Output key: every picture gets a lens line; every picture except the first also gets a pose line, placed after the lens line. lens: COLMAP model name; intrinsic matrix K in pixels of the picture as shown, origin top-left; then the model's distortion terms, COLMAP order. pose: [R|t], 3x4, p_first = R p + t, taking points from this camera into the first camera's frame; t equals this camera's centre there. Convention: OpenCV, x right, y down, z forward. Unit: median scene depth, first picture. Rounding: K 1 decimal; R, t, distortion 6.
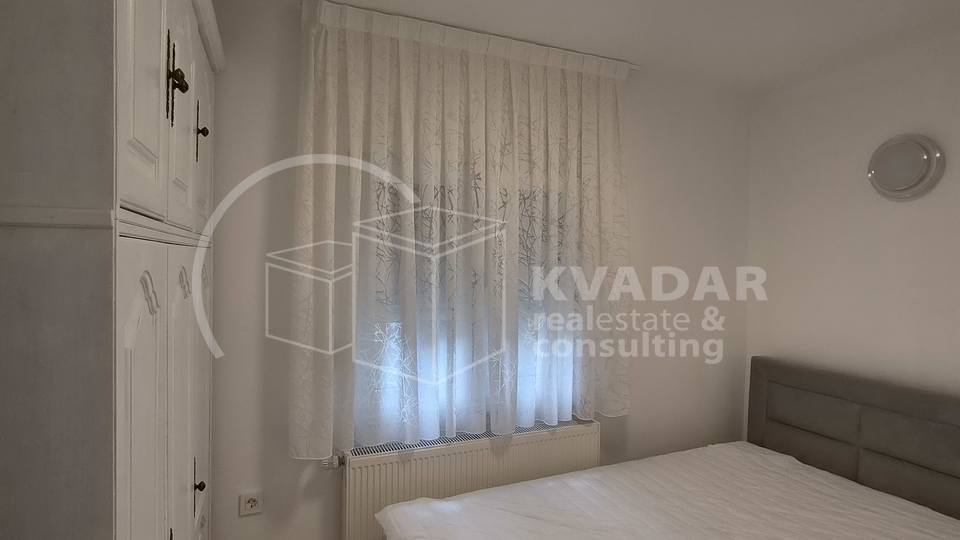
lens RADIAL K [[530.1, 0, 479.3], [0, 530.1, 267.4], [0, 0, 1]] dist [-0.004735, 0.002351]
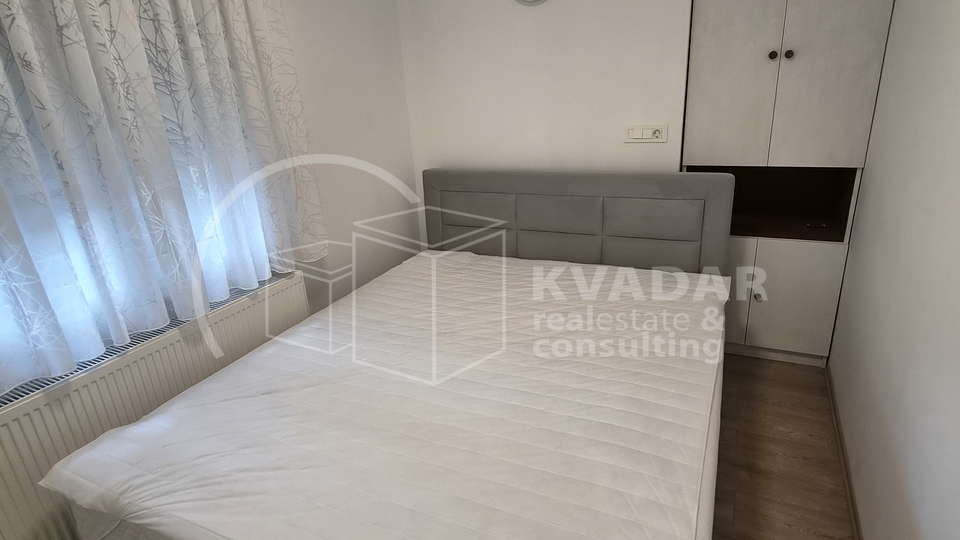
lens RADIAL K [[530.1, 0, 481.0], [0, 530.1, 265.7], [0, 0, 1]] dist [-0.004735, 0.002351]
pose [[0.752510, -0.271234, 0.600134, -0.086043], [0.078655, 0.941745, 0.327001, 0.014603], [-0.653867, -0.198868, 0.730006, 0.149253]]
